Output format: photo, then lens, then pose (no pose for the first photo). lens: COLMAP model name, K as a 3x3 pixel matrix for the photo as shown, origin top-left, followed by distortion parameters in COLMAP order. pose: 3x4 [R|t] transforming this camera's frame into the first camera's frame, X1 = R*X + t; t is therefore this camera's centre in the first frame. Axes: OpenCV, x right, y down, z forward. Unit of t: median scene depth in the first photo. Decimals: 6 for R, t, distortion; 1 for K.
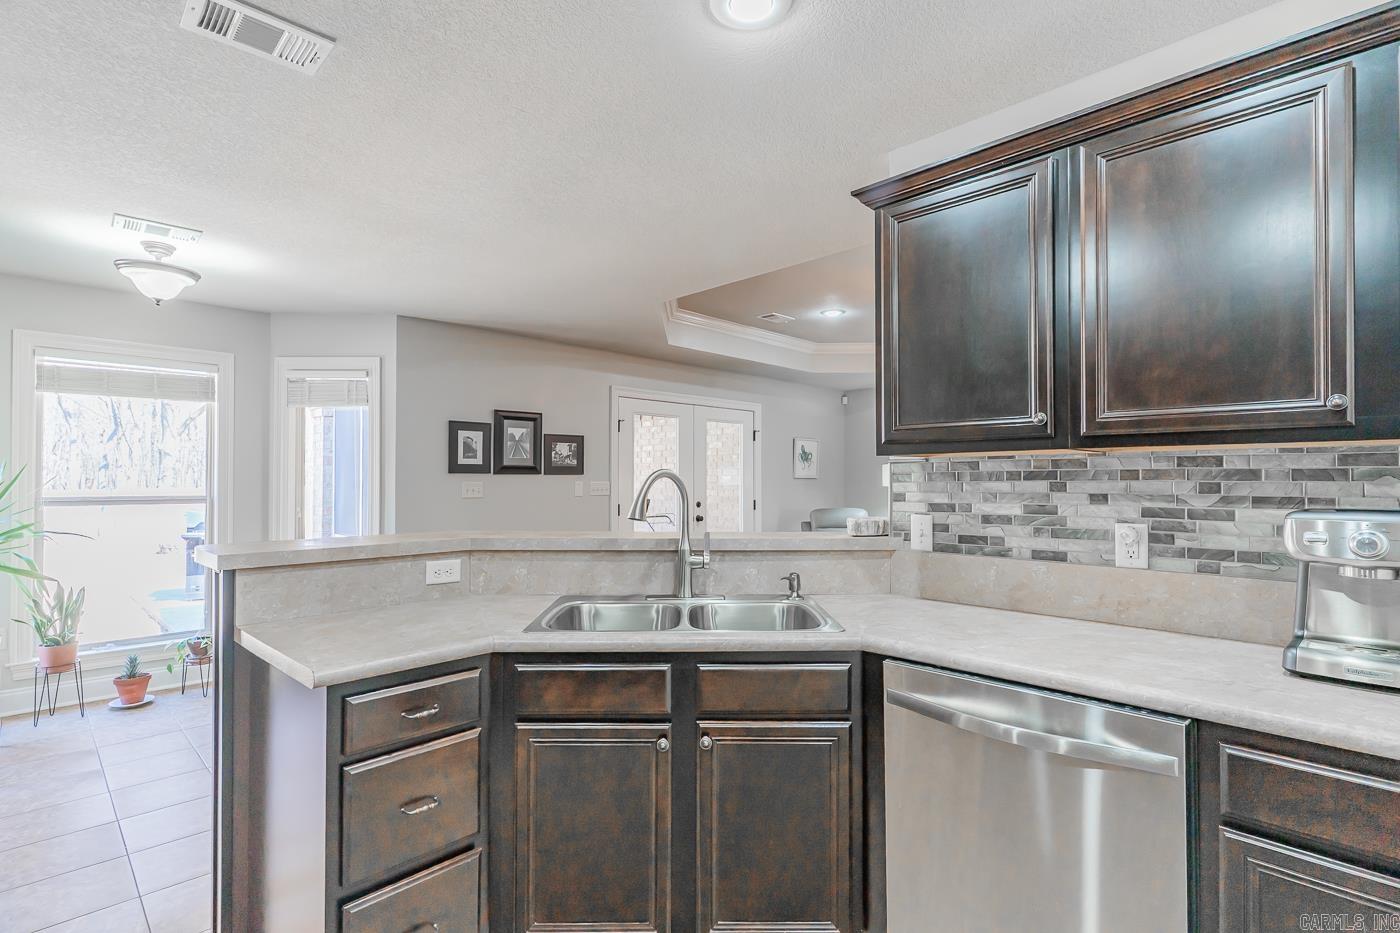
lens RADIAL K [[671.0, 0, 702.4], [0, 671.0, 481.1], [0, 0, 1]] dist [0.000385, 0.000165]
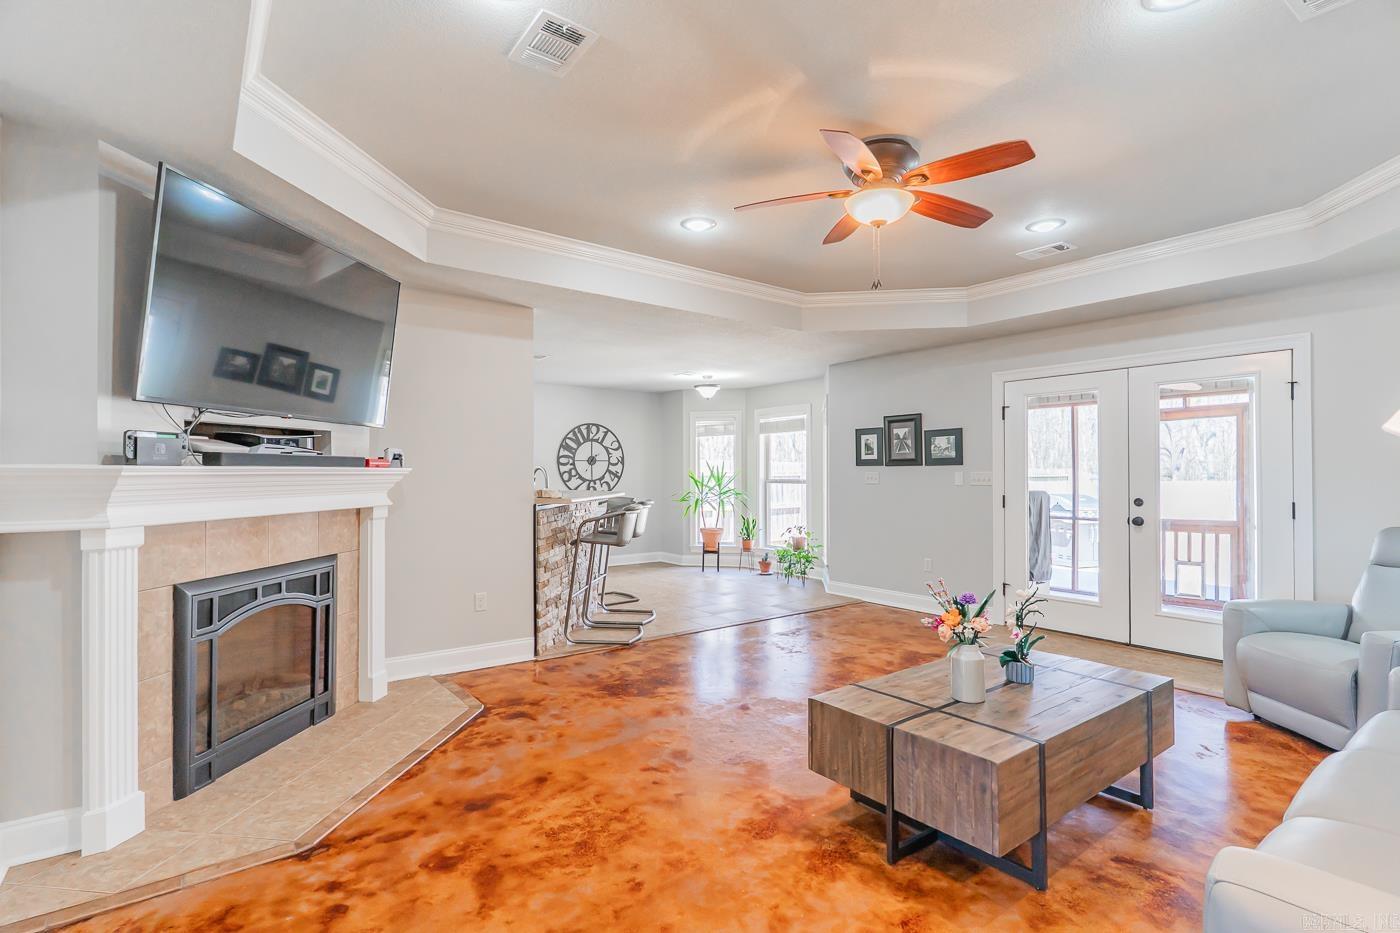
lens RADIAL K [[671.0, 0, 702.4], [0, 671.0, 481.1], [0, 0, 1]] dist [0.000385, 0.000165]
pose [[-0.136112, 0.008792, -0.990654, 2.560857], [0.000186, 0.999961, 0.008849, 0.017490], [0.990693, 0.001020, -0.136109, 2.056630]]
